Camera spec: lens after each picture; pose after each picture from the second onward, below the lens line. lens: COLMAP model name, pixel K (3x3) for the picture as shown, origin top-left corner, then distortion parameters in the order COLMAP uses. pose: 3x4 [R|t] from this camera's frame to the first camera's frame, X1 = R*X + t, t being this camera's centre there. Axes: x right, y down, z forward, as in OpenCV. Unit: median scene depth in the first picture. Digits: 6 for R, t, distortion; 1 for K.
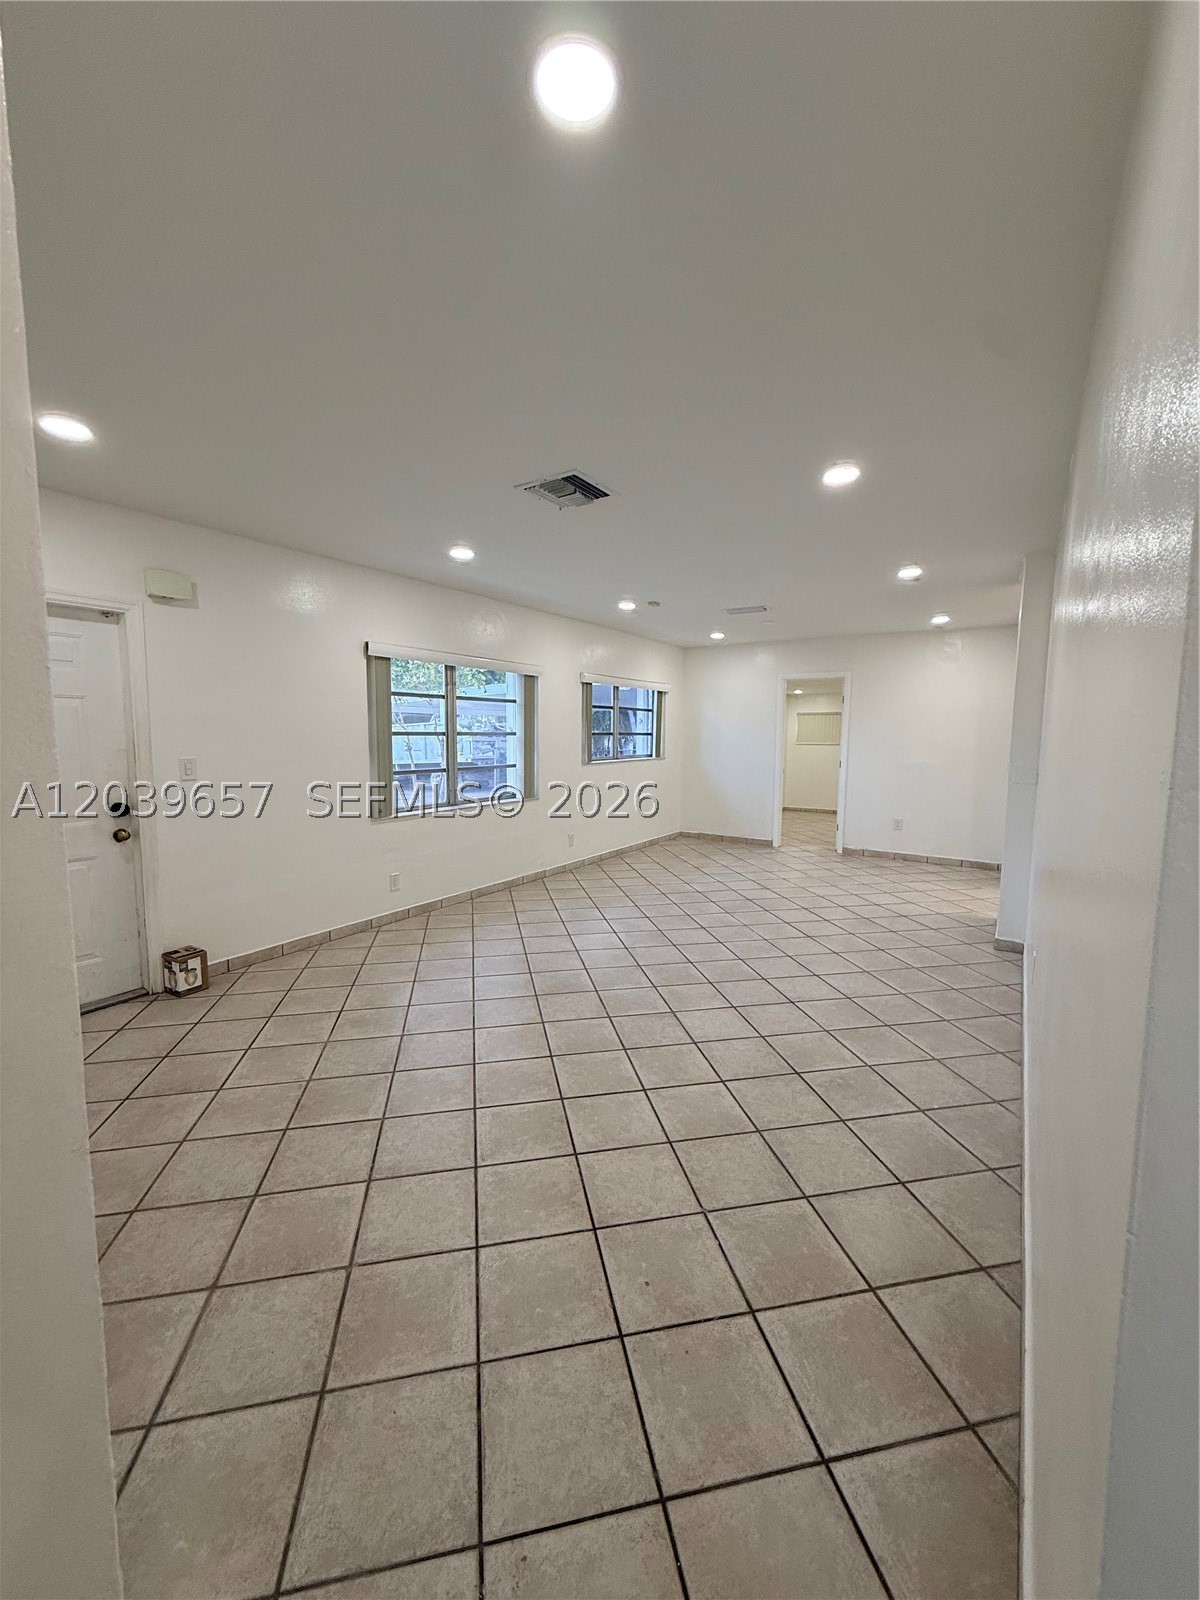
lens RADIAL K [[638.7, 0, 605.8], [0, 638.7, 797.5], [0, 0, 1]] dist [0.000566, 0.000700]
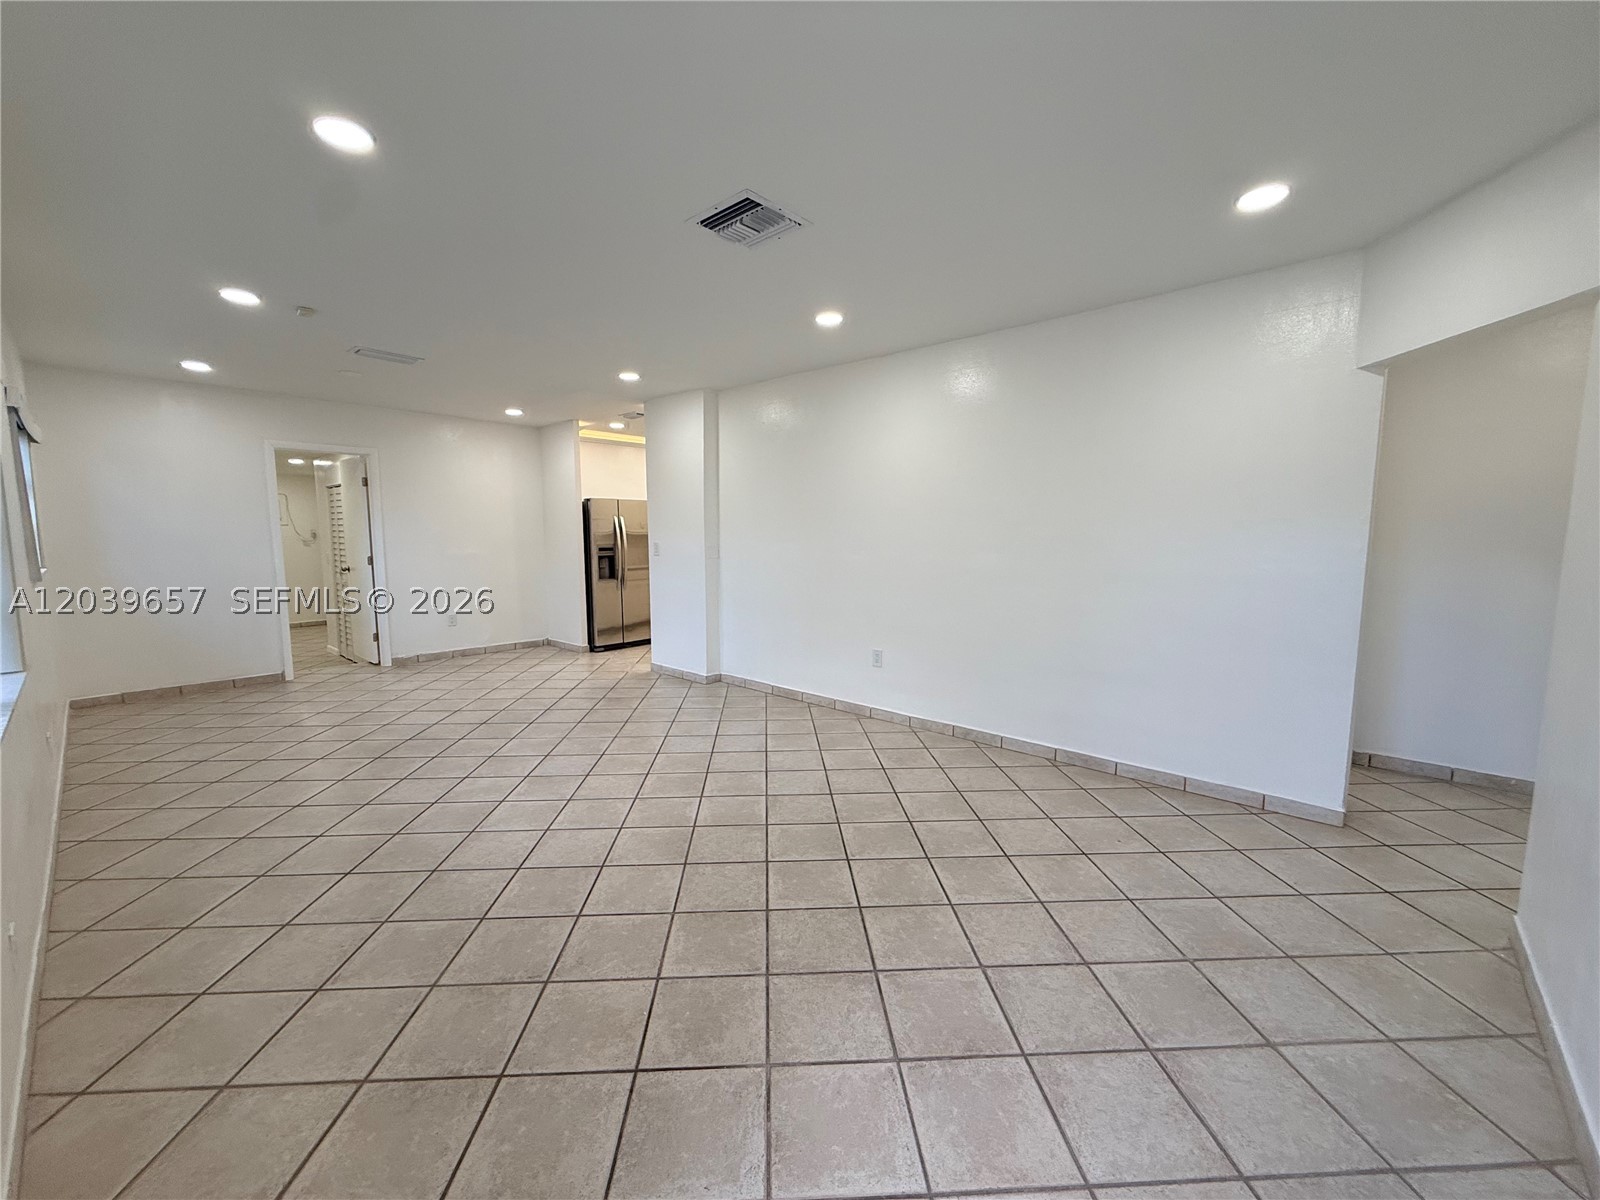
lens RADIAL K [[638.7, 0, 801.7], [0, 638.7, 588.1], [0, 0, 1]] dist [0.000566, 0.000700]
pose [[0.153086, -0.097815, 0.983360, -1.068712], [0.104437, 0.991118, 0.082328, -0.078414], [-0.982679, 0.090096, 0.161941, 0.967352]]
